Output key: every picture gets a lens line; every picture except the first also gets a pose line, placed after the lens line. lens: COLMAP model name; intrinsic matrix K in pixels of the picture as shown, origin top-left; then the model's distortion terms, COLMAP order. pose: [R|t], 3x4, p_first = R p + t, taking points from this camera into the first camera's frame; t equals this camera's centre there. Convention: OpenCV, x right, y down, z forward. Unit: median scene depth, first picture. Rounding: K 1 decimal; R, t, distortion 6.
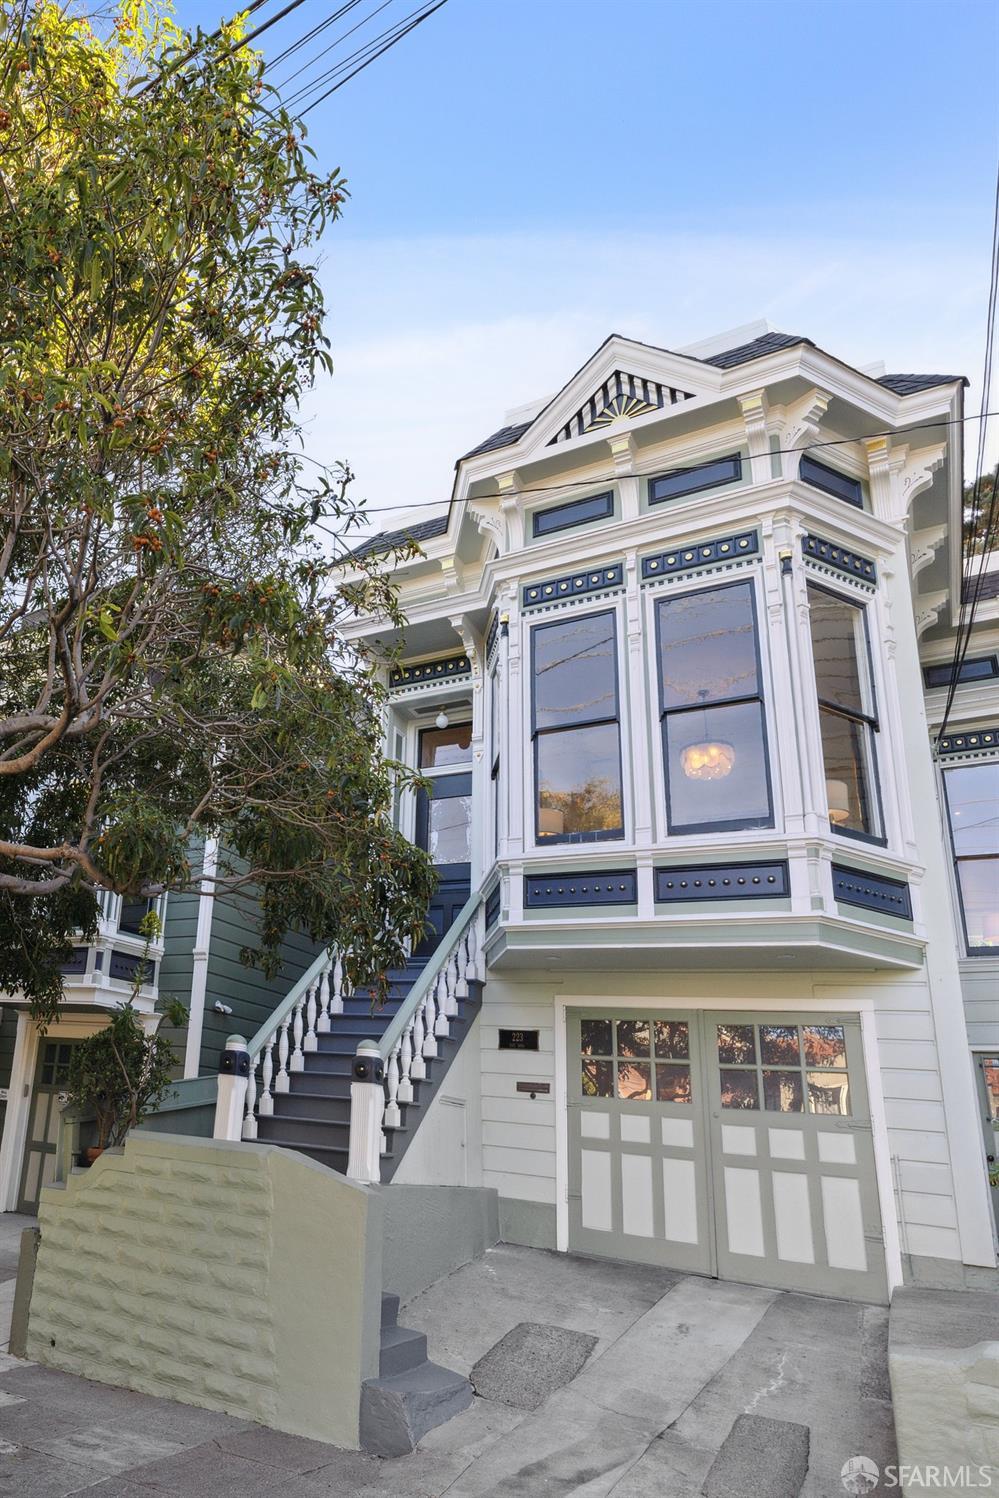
lens RADIAL K [[802.1, 0, 499.5], [0, 802.1, 749.0], [0, 0, 1]] dist [0.002071, 0.001857]
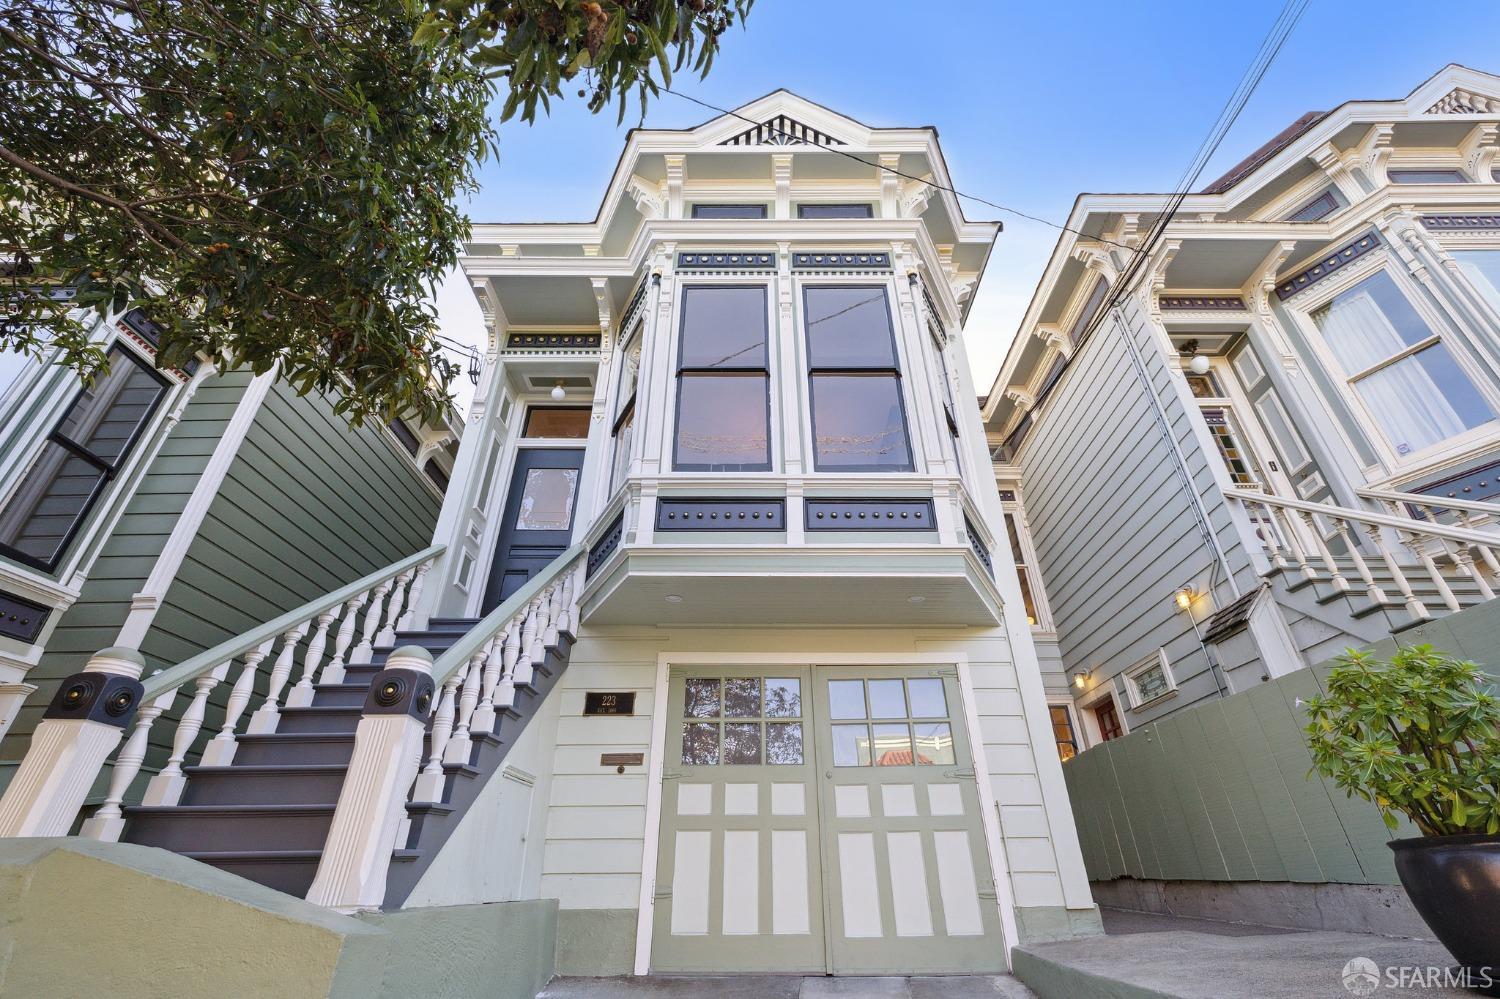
lens RADIAL K [[473.8, 0, 750.1], [0, 473.8, 526.5], [0, 0, 1]] dist [0.000096, 0.000113]
pose [[0.904089, 0.164011, 0.394617, -0.077590], [-0.099593, 0.978857, -0.178662, 0.269860], [-0.415576, 0.122226, 0.901309, 0.485936]]
